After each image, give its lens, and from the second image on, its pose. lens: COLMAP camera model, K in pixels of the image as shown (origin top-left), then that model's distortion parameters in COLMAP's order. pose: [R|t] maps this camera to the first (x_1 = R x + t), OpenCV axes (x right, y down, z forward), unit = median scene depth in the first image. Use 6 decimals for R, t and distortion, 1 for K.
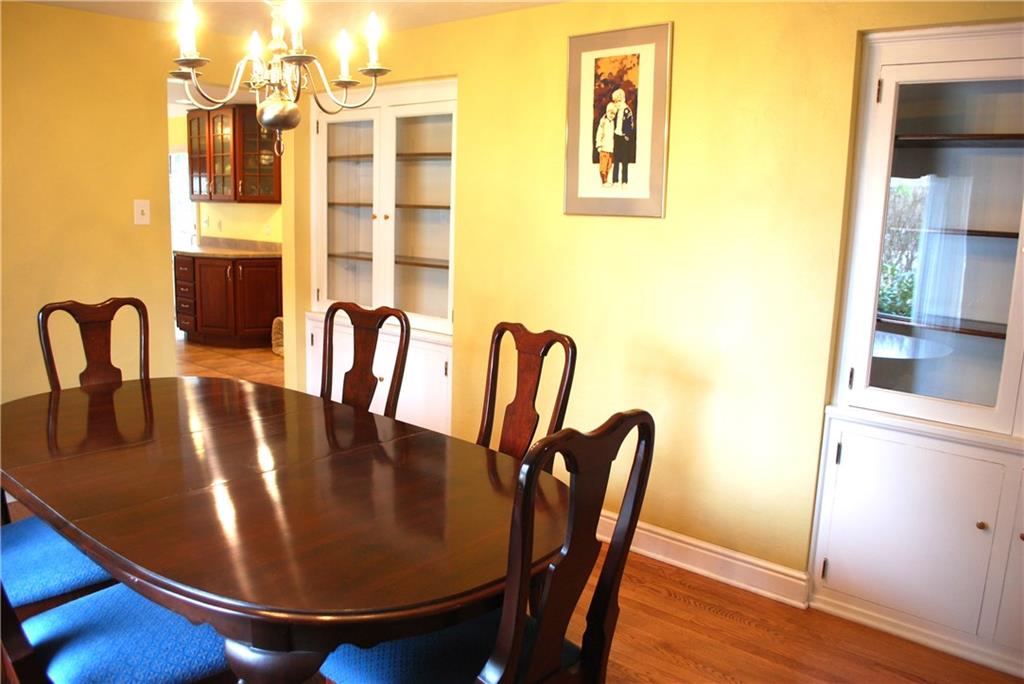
lens RADIAL K [[802.1, 0, 512.0], [0, 802.1, 342.0], [0, 0, 1]] dist [-0.074756, 0.001738]
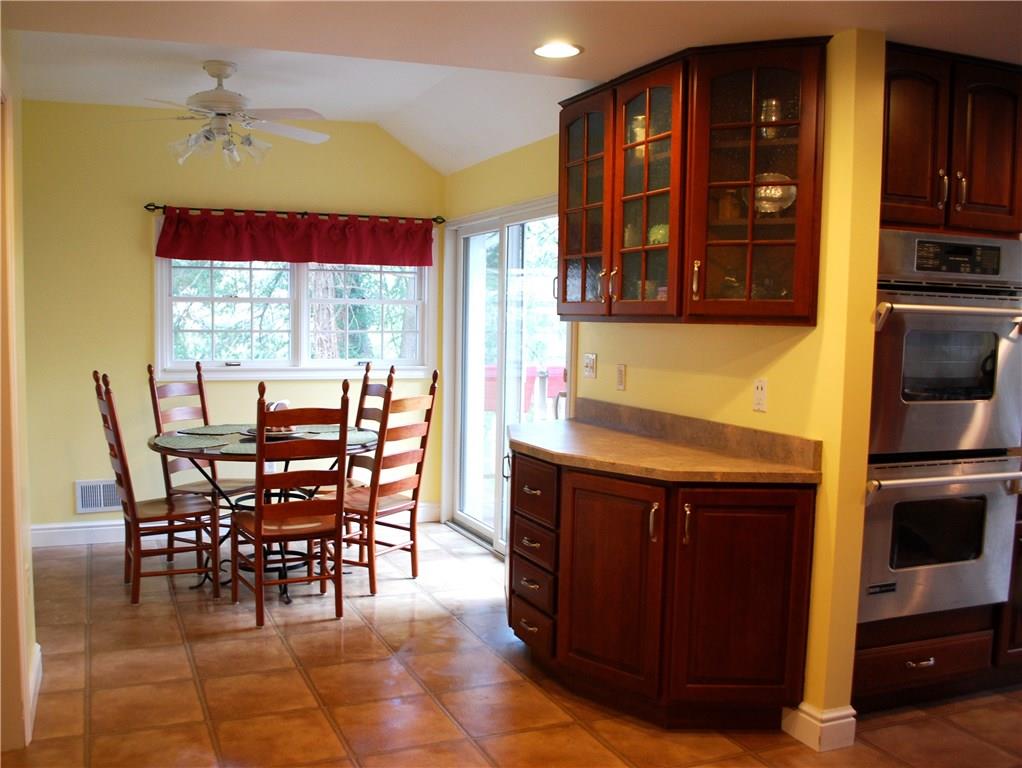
lens RADIAL K [[926.5, 0, 511.0], [0, 926.5, 384.0], [0, 0, 1]] dist [0.529953, 0.000283]
pose [[0.911036, 0.026280, -0.411488, -0.235770], [-0.067890, 0.993907, -0.086834, -0.103456], [0.406699, 0.107045, 0.907269, 0.569880]]
